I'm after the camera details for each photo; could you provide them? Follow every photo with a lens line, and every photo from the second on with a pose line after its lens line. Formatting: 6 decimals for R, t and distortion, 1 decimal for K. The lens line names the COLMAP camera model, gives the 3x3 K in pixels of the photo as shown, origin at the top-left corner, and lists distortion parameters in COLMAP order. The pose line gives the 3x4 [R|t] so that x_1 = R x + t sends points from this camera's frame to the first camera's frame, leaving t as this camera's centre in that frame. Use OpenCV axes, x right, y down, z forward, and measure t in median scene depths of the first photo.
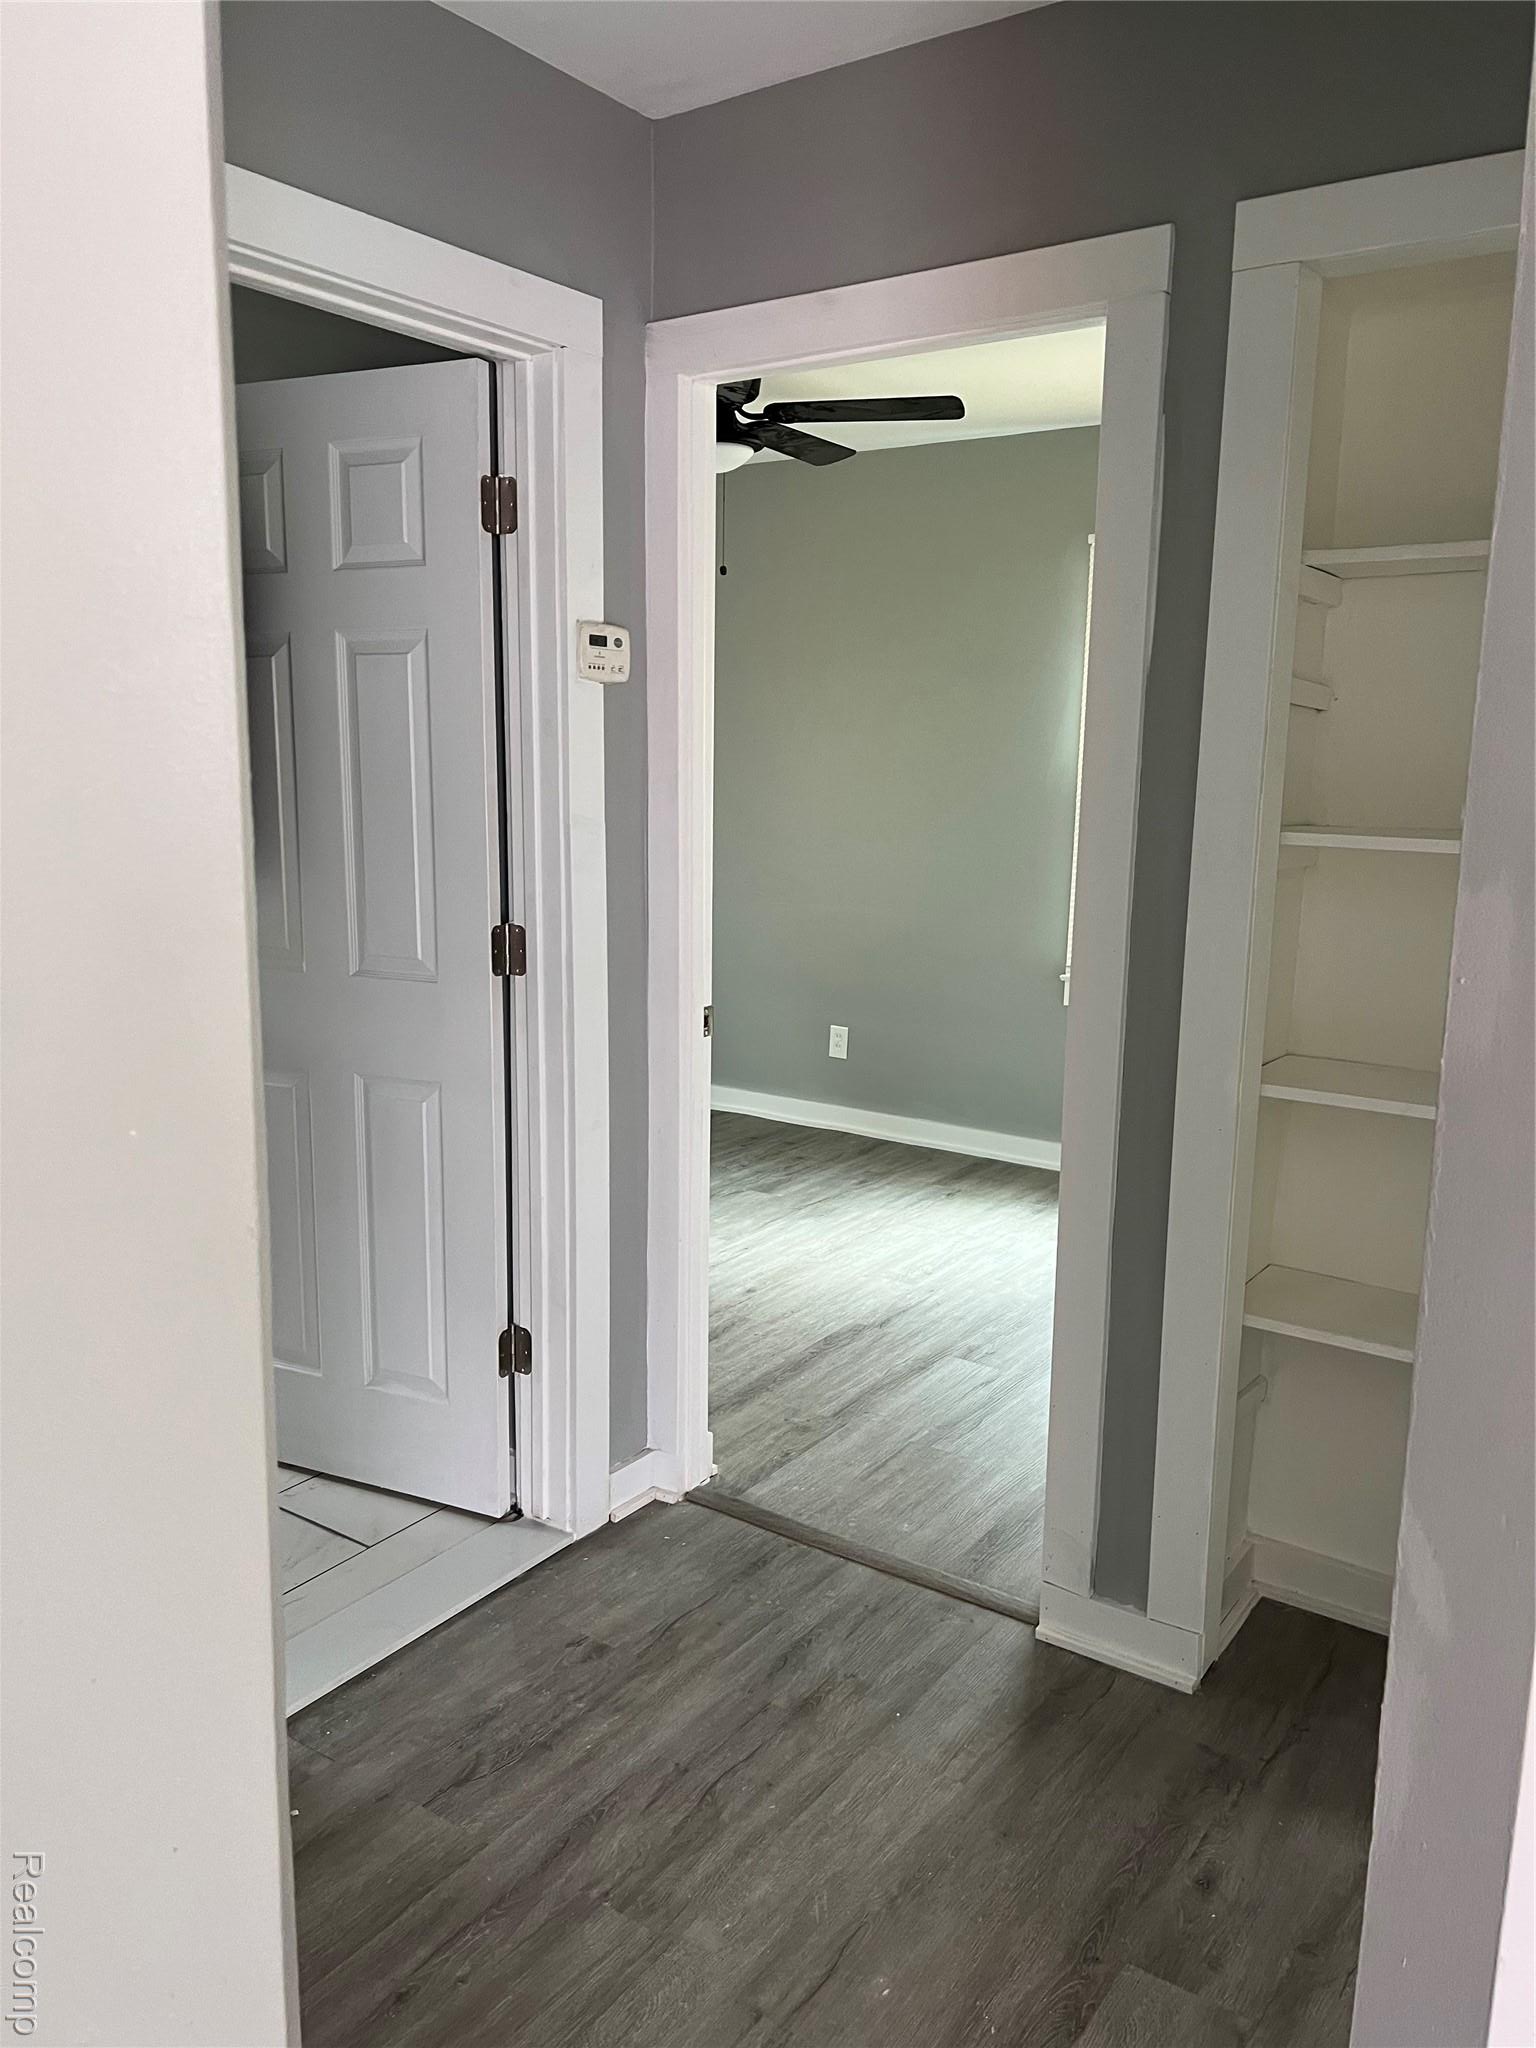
lens RADIAL K [[1535.5, 0, 761.7], [0, 1535.5, 1033.2], [0, 0, 1]] dist [0.014817, -0.019348]
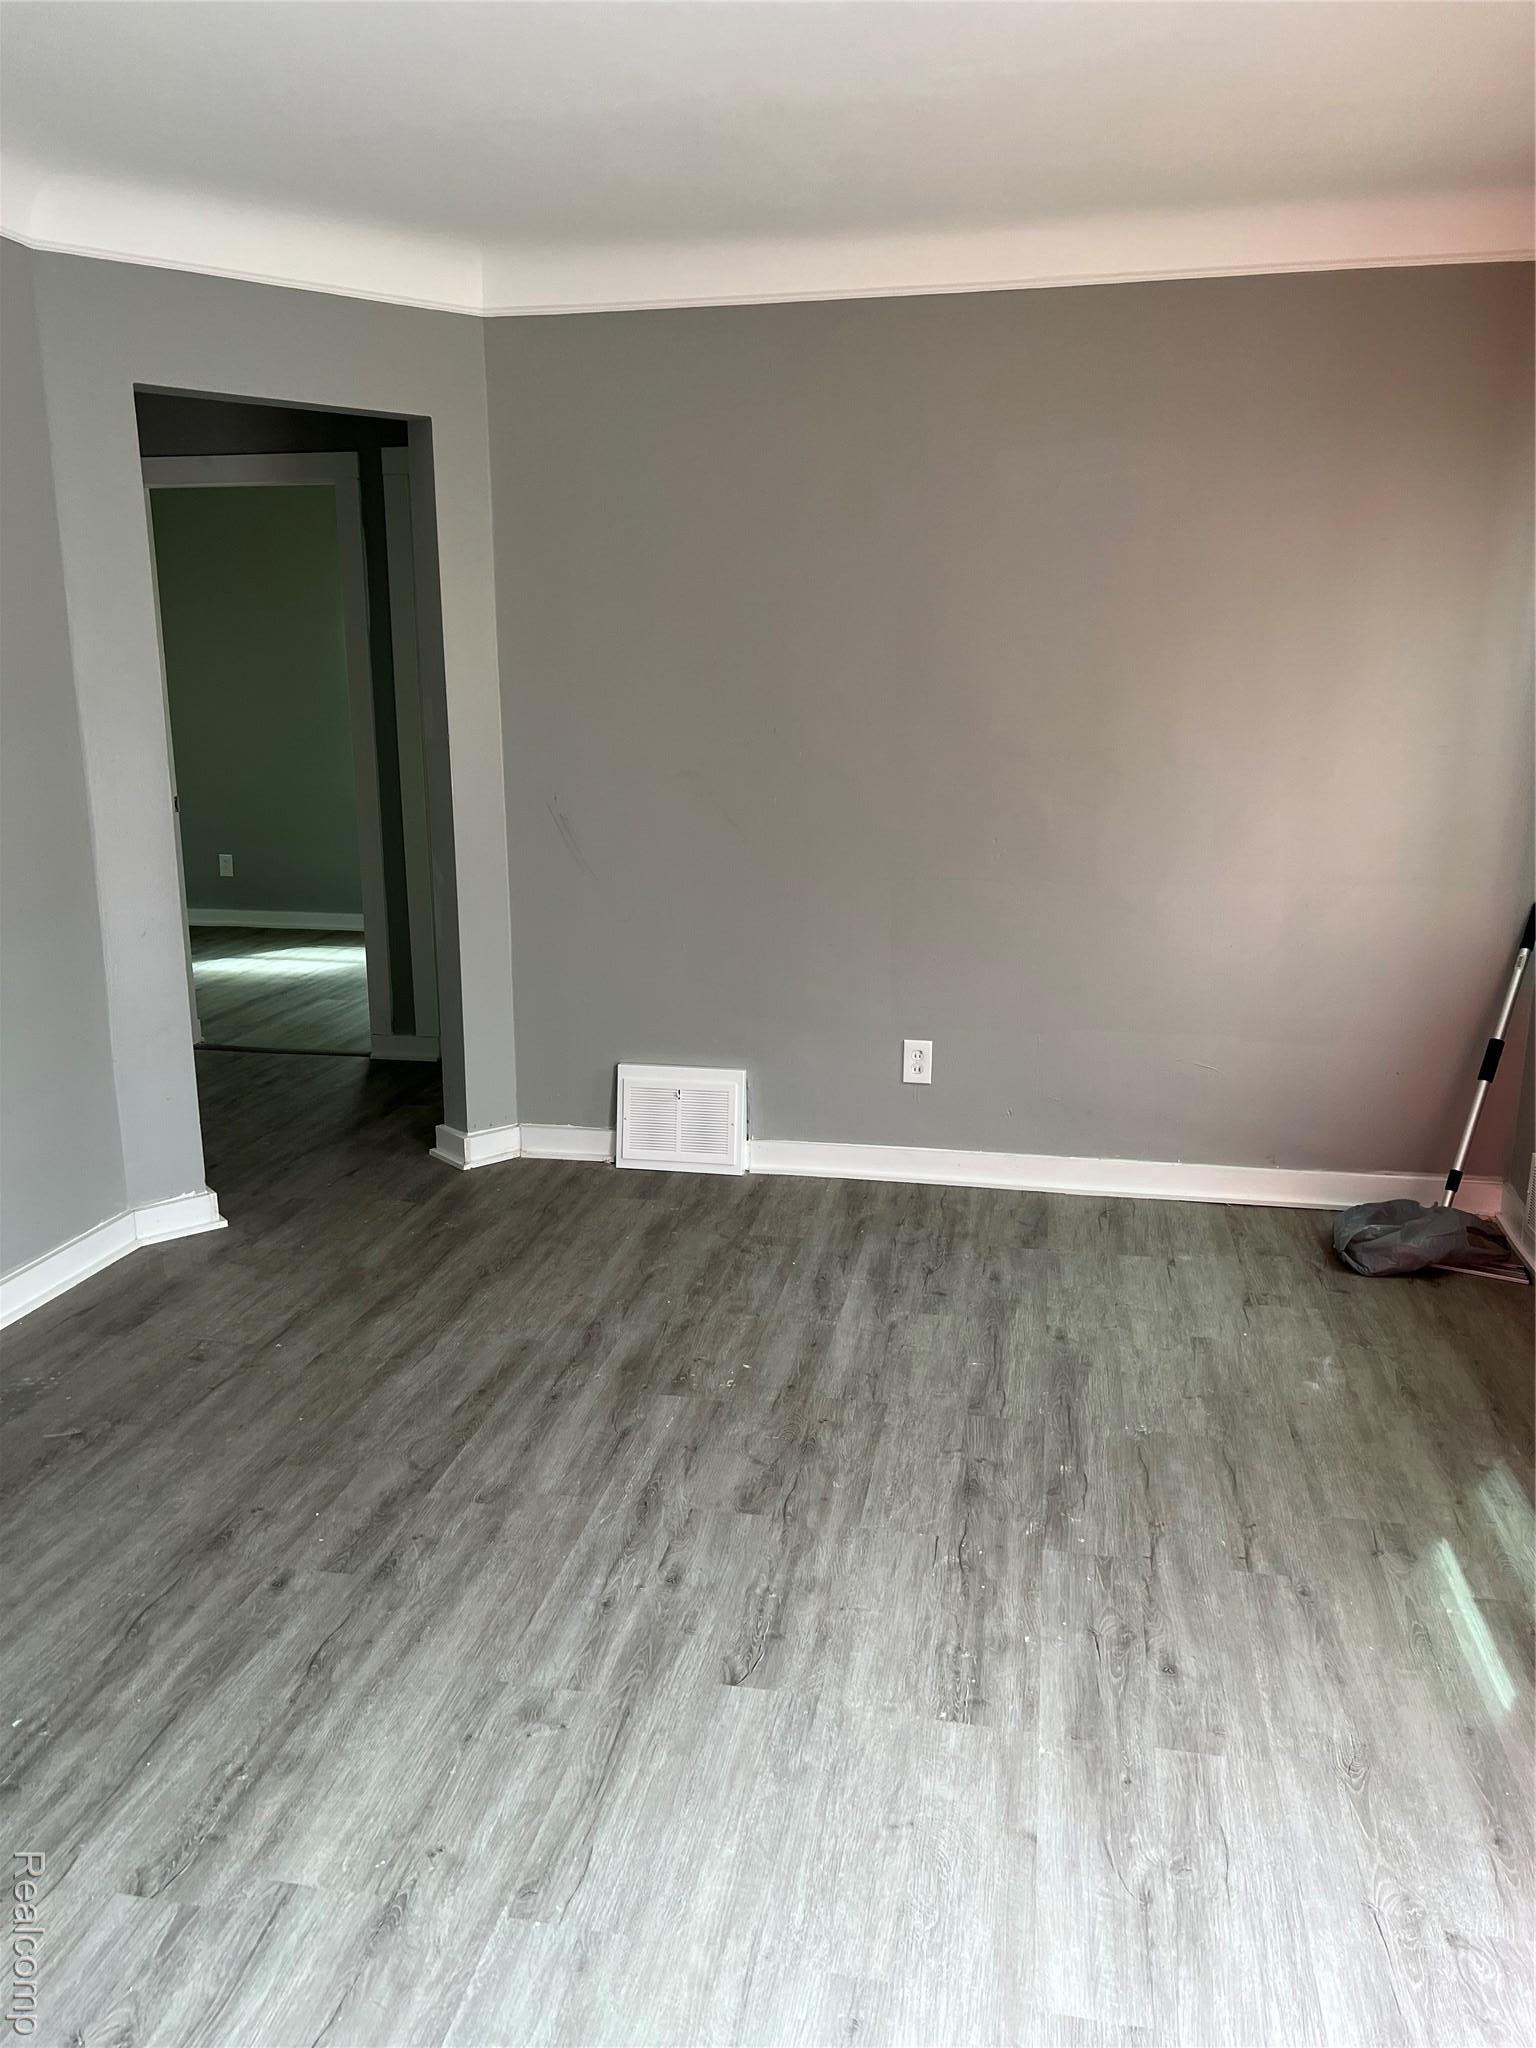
lens RADIAL K [[1535.5, 0, 768.3], [0, 1535.5, 1021.4], [0, 0, 1]] dist [0.014817, -0.019348]
pose [[0.910339, -0.091844, 0.403544, -0.098877], [0.072773, 0.995396, 0.062380, 0.116160], [-0.407415, -0.027420, 0.912831, -0.653074]]
